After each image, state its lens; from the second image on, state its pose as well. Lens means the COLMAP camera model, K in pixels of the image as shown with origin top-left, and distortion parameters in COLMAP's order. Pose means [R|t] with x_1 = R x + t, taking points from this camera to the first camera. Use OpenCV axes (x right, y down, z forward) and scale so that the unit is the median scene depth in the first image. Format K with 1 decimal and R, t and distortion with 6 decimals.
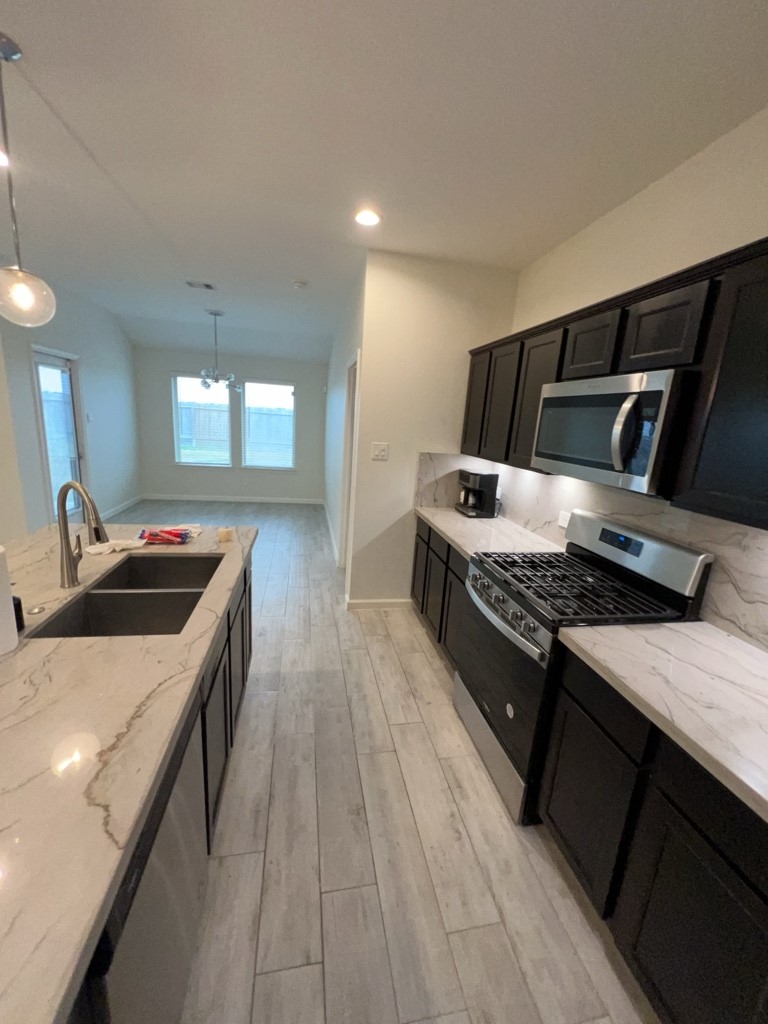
lens RADIAL K [[408.5, 0, 381.1], [0, 408.5, 511.6], [0, 0, 1]] dist [0.000301, 0.000639]
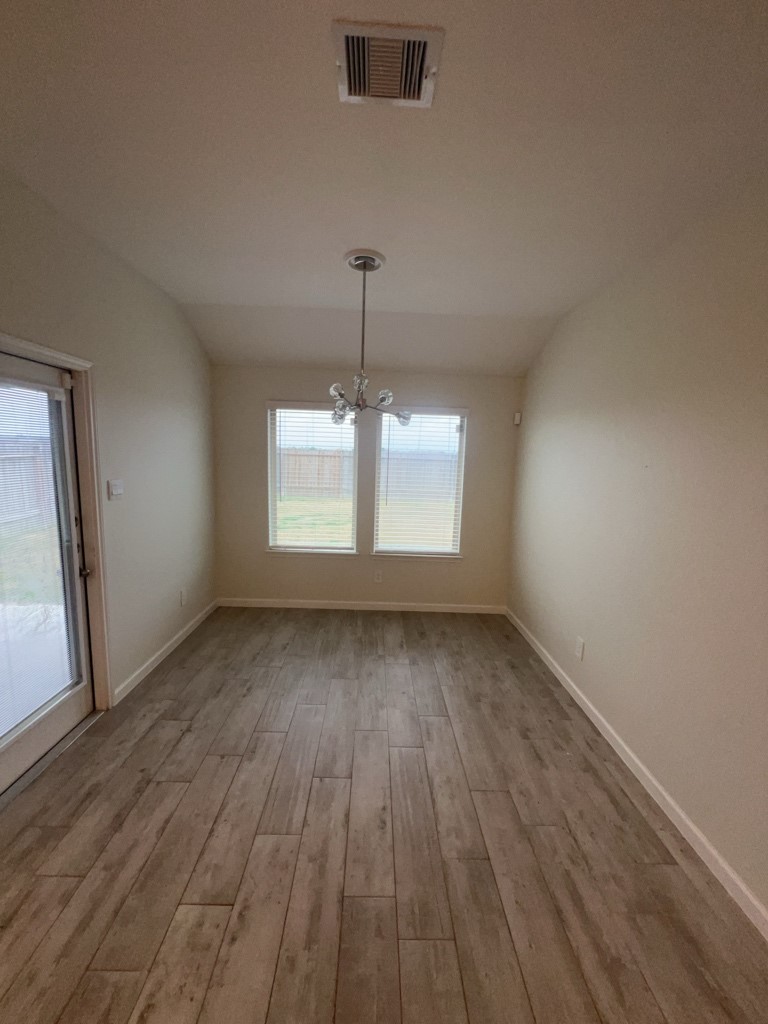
lens RADIAL K [[408.5, 0, 381.1], [0, 408.5, 511.6], [0, 0, 1]] dist [0.000301, 0.000639]
pose [[0.984596, -0.009855, -0.174569, -0.740956], [-0.005926, 0.995956, -0.089651, -0.380521], [0.174747, 0.089304, 0.980555, 1.364083]]
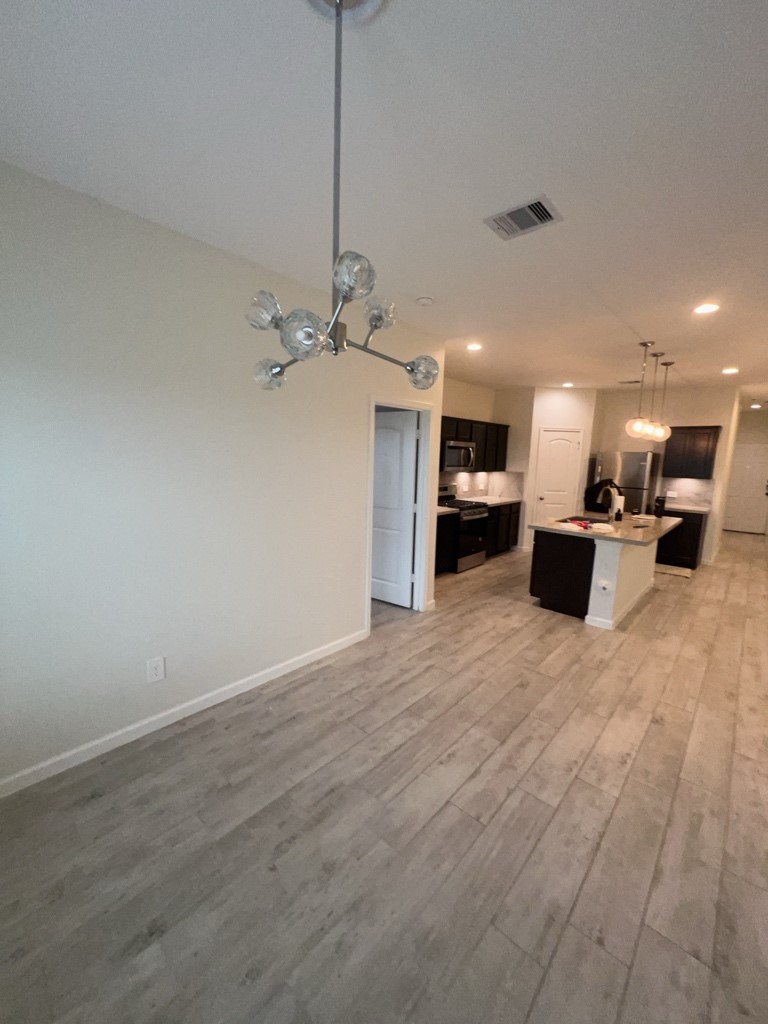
lens RADIAL K [[408.5, 0, 381.1], [0, 408.5, 511.6], [0, 0, 1]] dist [0.000301, 0.000639]
pose [[-0.592542, -0.197166, 0.781038, -1.476963], [0.111934, 0.940024, 0.322221, -0.751330], [-0.797725, 0.278354, -0.534934, 2.777330]]
